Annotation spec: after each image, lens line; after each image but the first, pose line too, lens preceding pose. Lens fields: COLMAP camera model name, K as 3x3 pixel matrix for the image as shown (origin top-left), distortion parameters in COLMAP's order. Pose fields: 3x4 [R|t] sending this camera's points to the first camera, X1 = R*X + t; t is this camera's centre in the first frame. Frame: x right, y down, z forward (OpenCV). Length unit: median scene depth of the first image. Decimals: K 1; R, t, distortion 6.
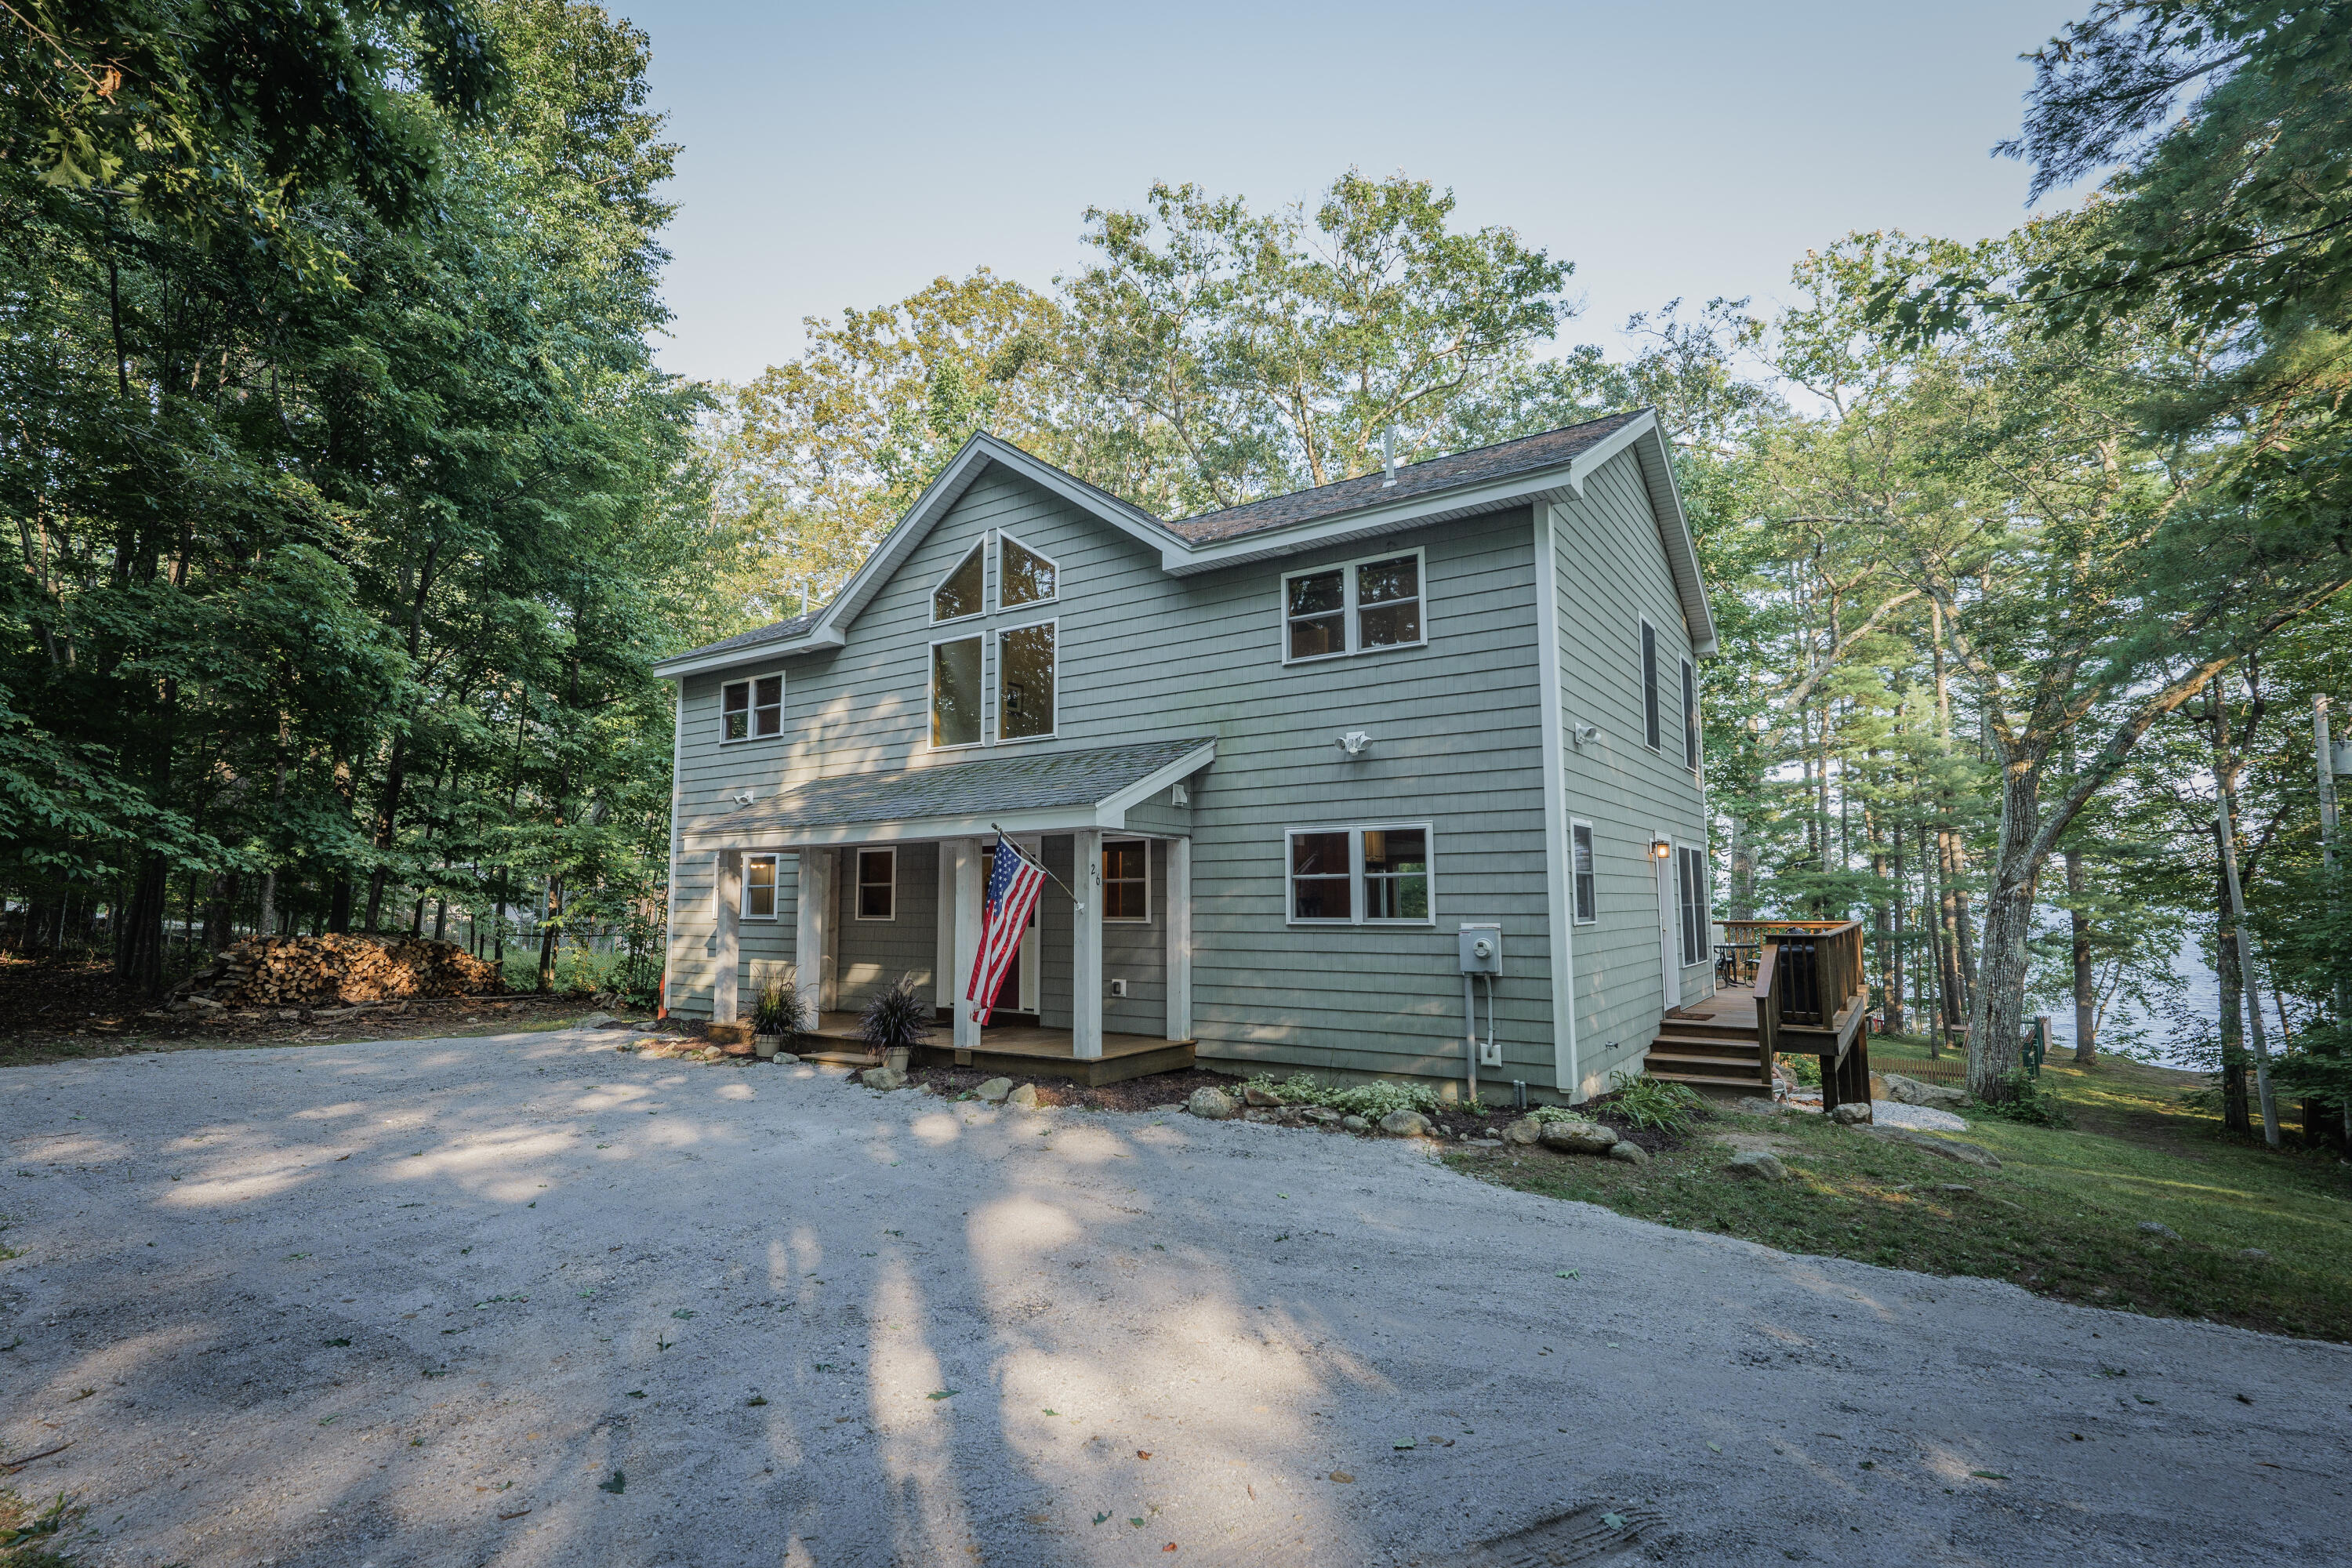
lens RADIAL K [[1105.1, 0, 1170.1], [0, 1105.1, 788.2], [0, 0, 1]] dist [0.002932, -0.000390]
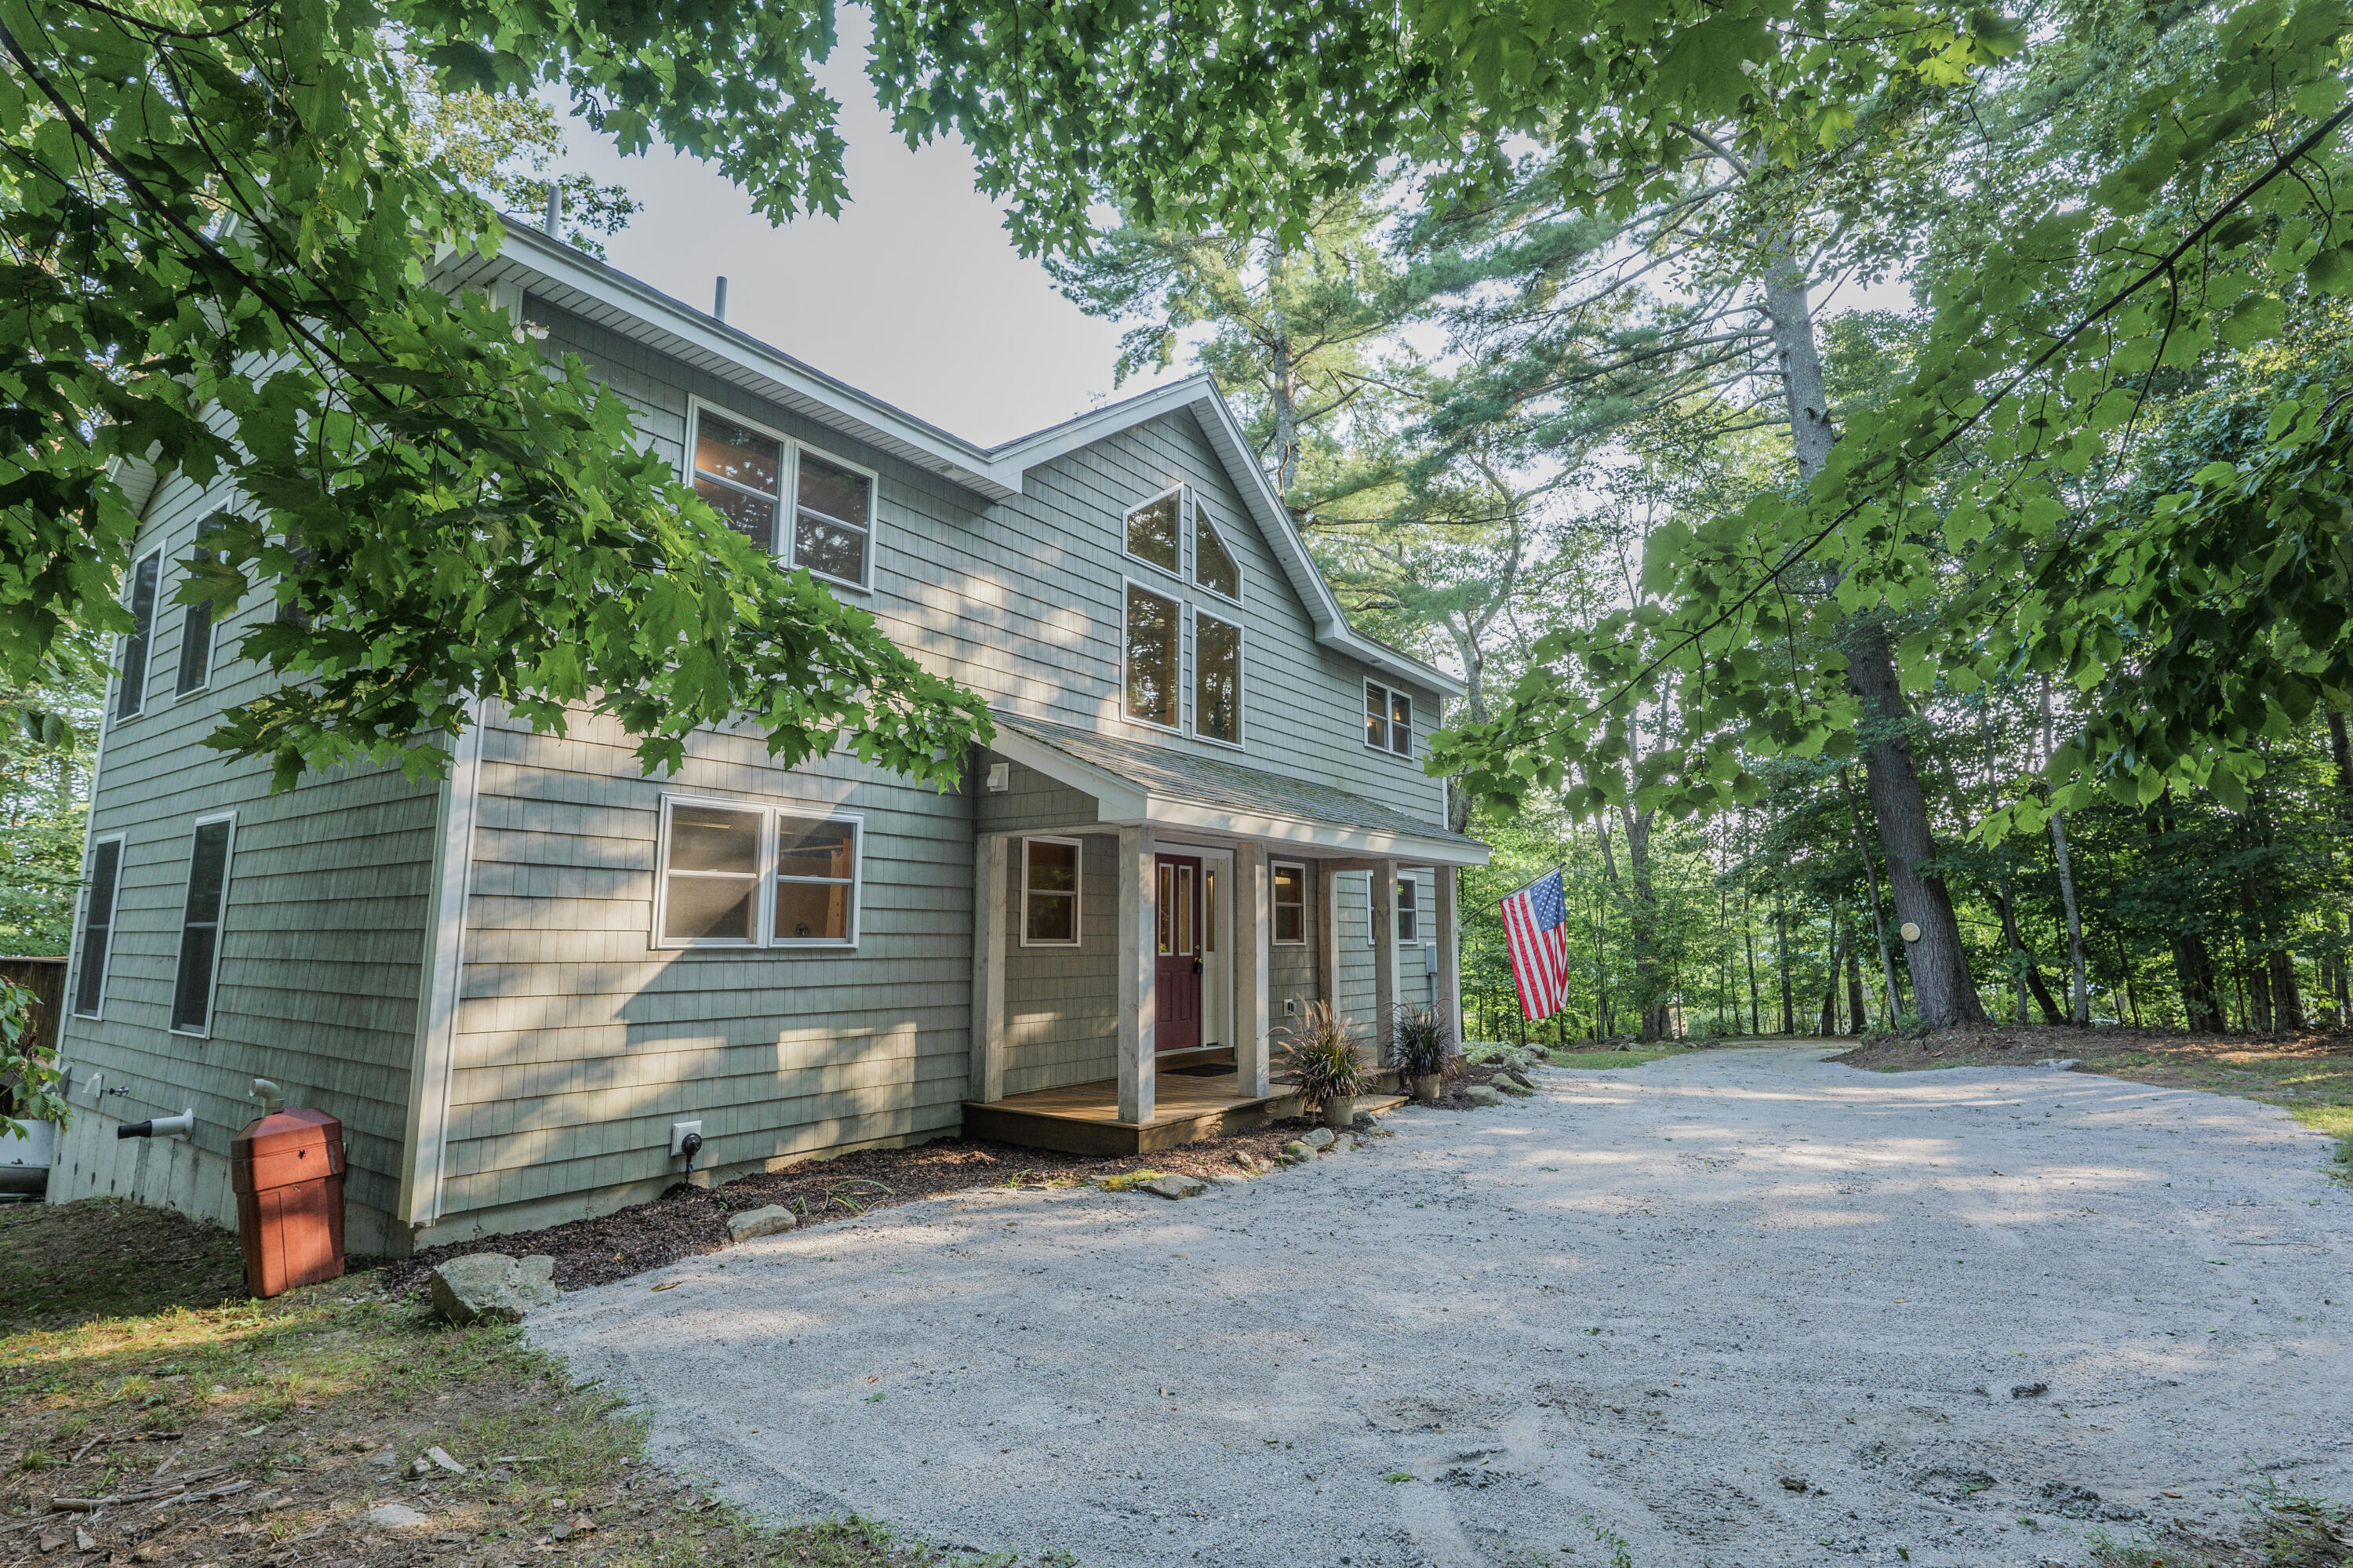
lens RADIAL K [[1105.6, 0, 1172.8], [0, 1105.6, 768.9], [0, 0, 1]] dist [0.002932, -0.000390]
pose [[0.026324, 0.145603, 0.988993, -1.138227], [-0.117022, 0.982982, -0.141604, 0.121587], [-0.992780, -0.112006, 0.042915, 1.107622]]
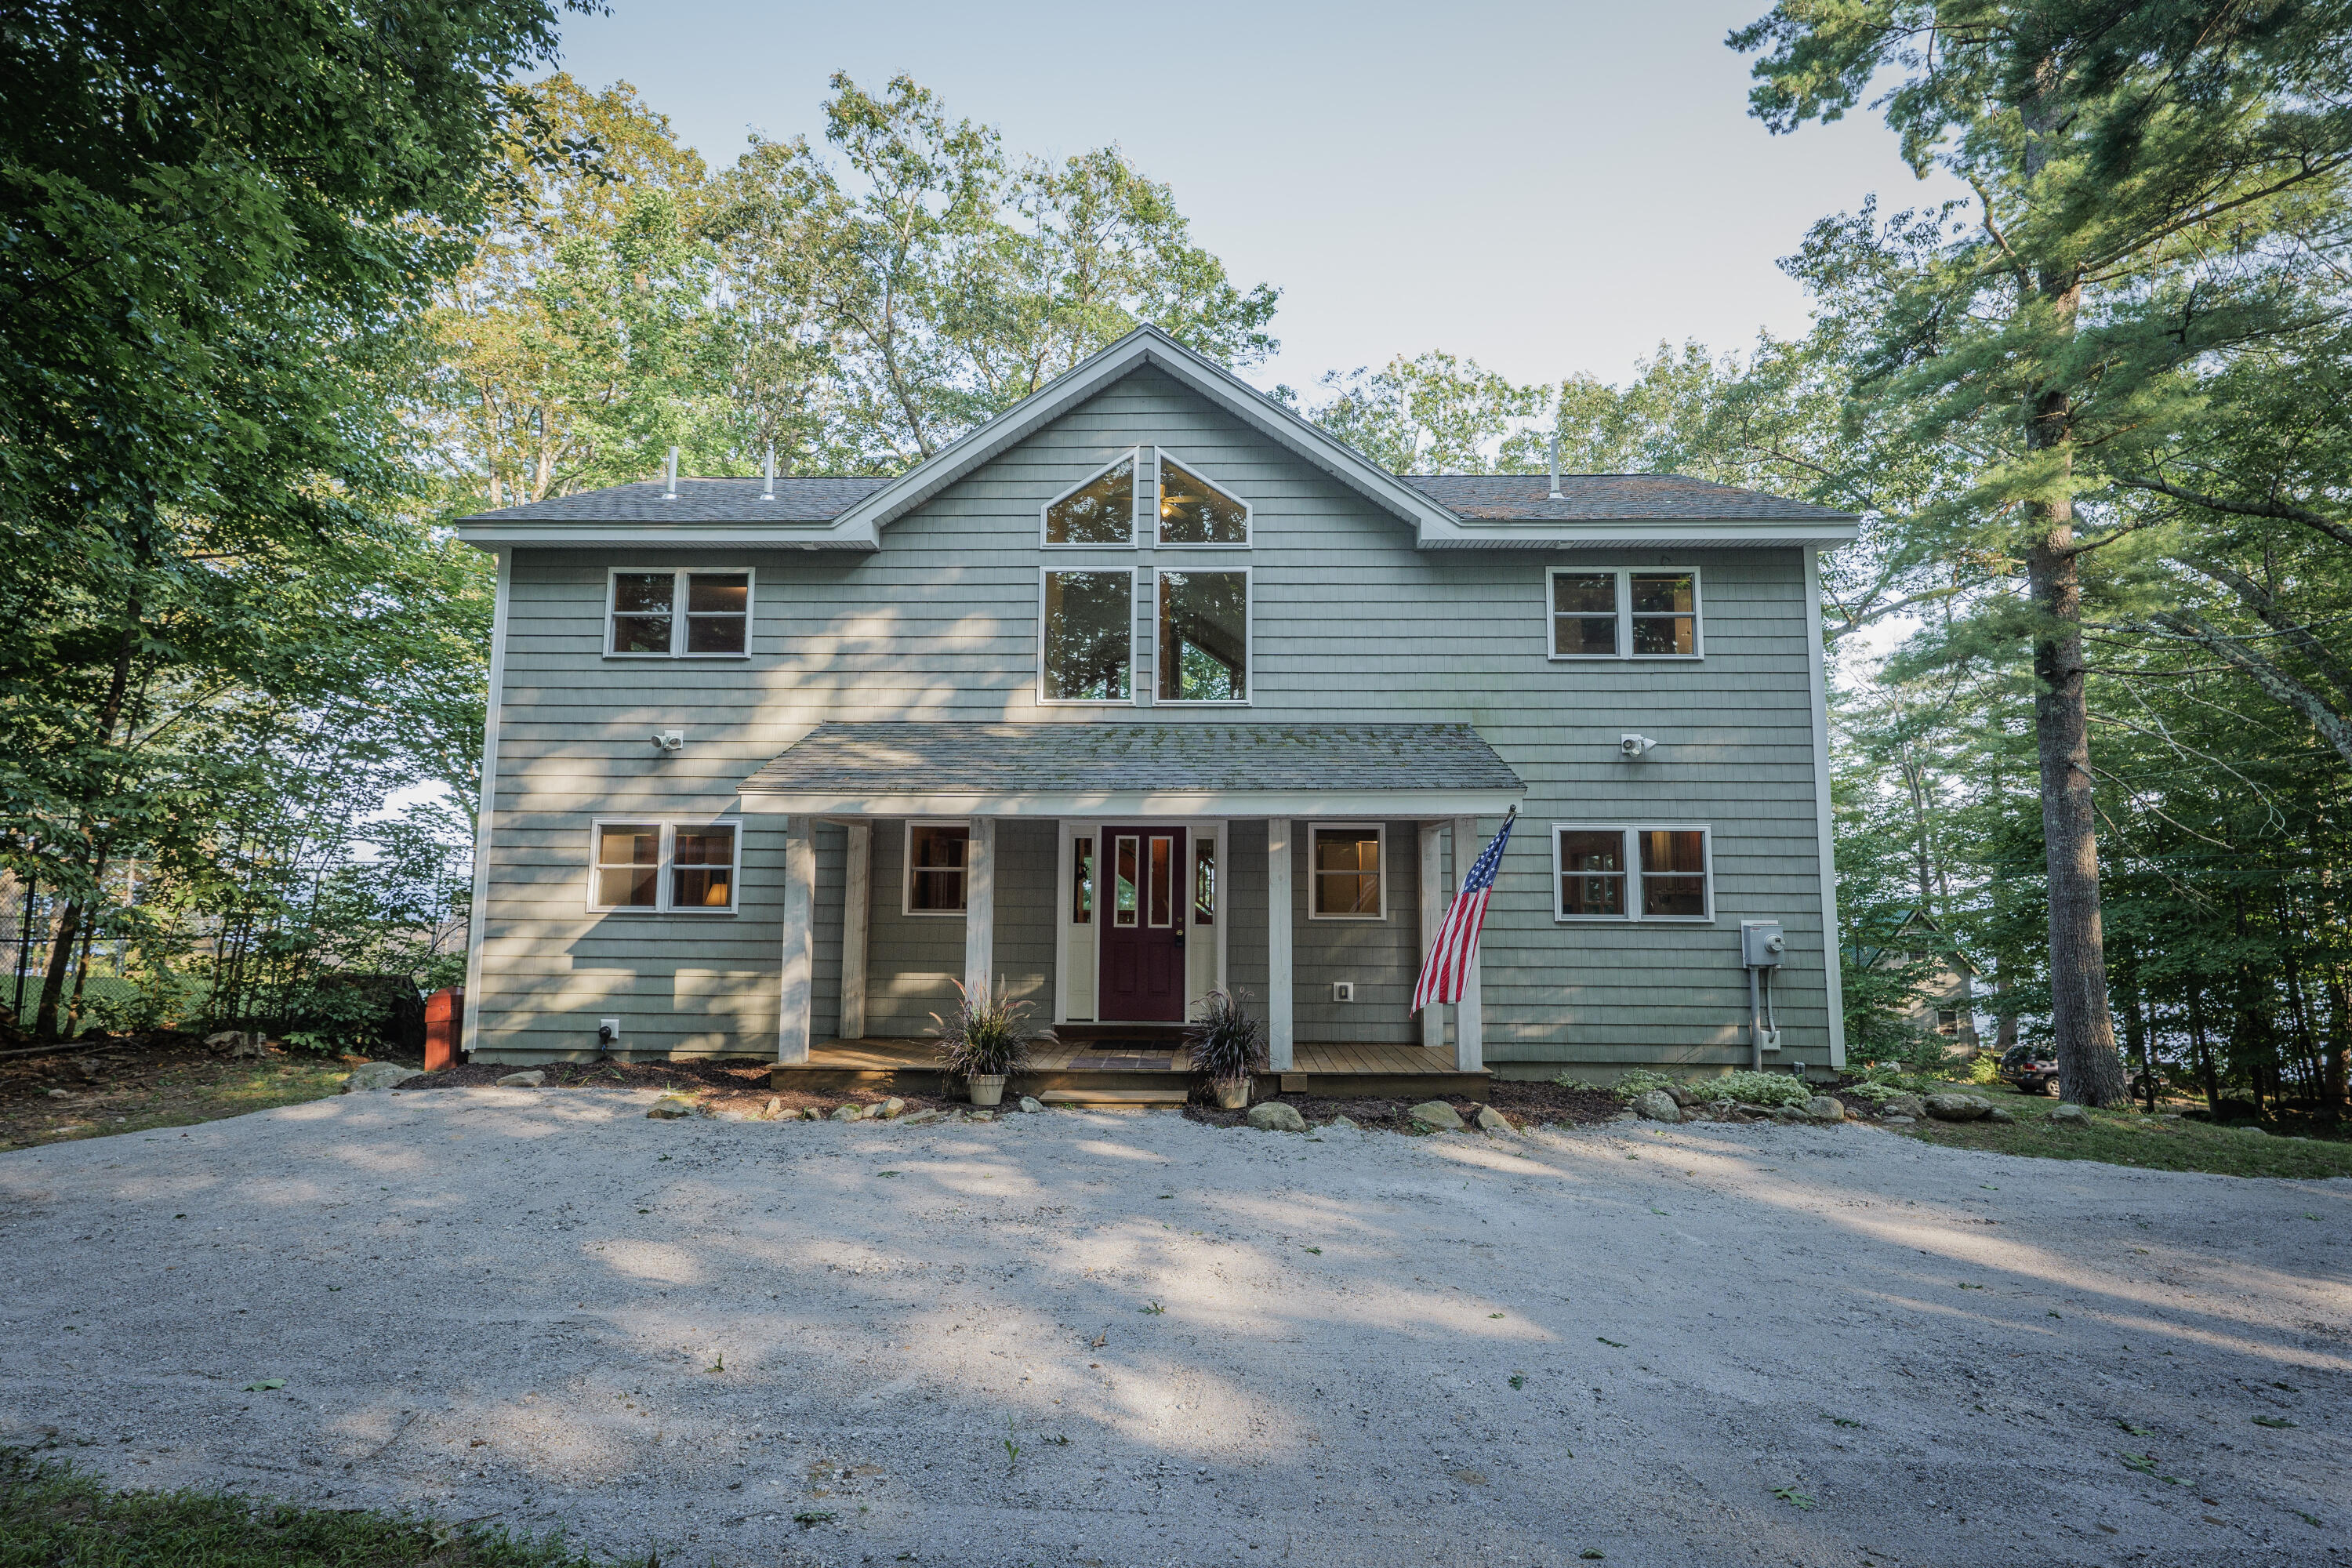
lens RADIAL K [[1105.1, 0, 1180.1], [0, 1105.1, 774.5], [0, 0, 1]] dist [0.002932, -0.000390]
pose [[0.835896, 0.068913, 0.544545, -0.671987], [-0.066609, 0.997491, -0.023986, 0.035657], [-0.544832, -0.016222, 0.838389, 0.329714]]
